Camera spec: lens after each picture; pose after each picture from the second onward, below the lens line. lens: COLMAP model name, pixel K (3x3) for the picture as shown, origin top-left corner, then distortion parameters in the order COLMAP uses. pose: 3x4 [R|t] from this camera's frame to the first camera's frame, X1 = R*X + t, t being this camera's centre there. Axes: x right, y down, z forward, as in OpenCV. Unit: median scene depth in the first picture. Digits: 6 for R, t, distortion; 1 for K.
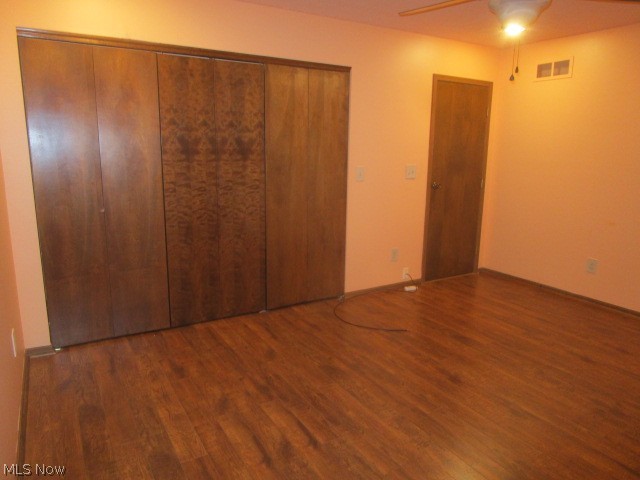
lens RADIAL K [[461.4, 0, 319.0], [0, 461.4, 238.6], [0, 0, 1]] dist [-0.009365, -0.001119]
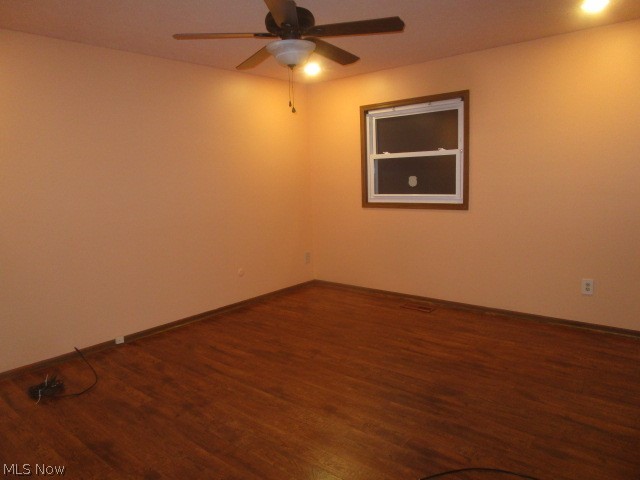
lens RADIAL K [[461.4, 0, 319.0], [0, 461.4, 238.6], [0, 0, 1]] dist [-0.009365, -0.001119]
pose [[-0.947646, 0.057946, -0.314022, 0.635460], [-0.047180, 0.947197, 0.317161, -0.353654], [0.315819, 0.315372, -0.894874, 1.850291]]
